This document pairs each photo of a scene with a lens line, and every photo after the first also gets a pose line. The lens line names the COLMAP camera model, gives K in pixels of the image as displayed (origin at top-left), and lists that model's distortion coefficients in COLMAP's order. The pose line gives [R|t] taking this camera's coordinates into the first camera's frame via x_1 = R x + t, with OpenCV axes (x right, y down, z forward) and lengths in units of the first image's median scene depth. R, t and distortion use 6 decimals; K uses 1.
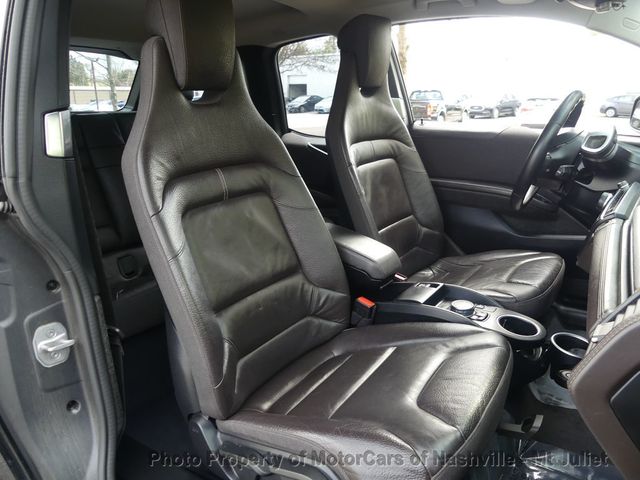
lens RADIAL K [[491.5, 0, 320.0], [0, 491.5, 240.0], [0, 0, 1]] dist [-0.015151, 0.002550]
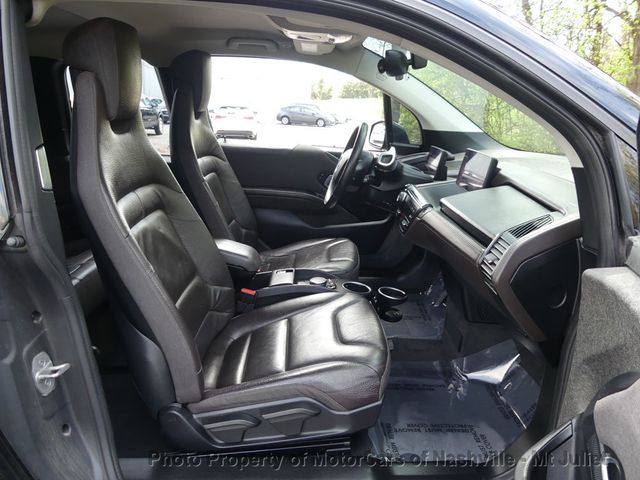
lens RADIAL K [[496.6, 0, 319.7], [0, 496.6, 250.7], [0, 0, 1]] dist [0.000969, 0.002487]
pose [[0.814742, -0.126038, 0.565959, -0.458770], [0.118713, 0.991672, 0.049948, -0.016461], [-0.567540, 0.026492, 0.822919, -0.132974]]
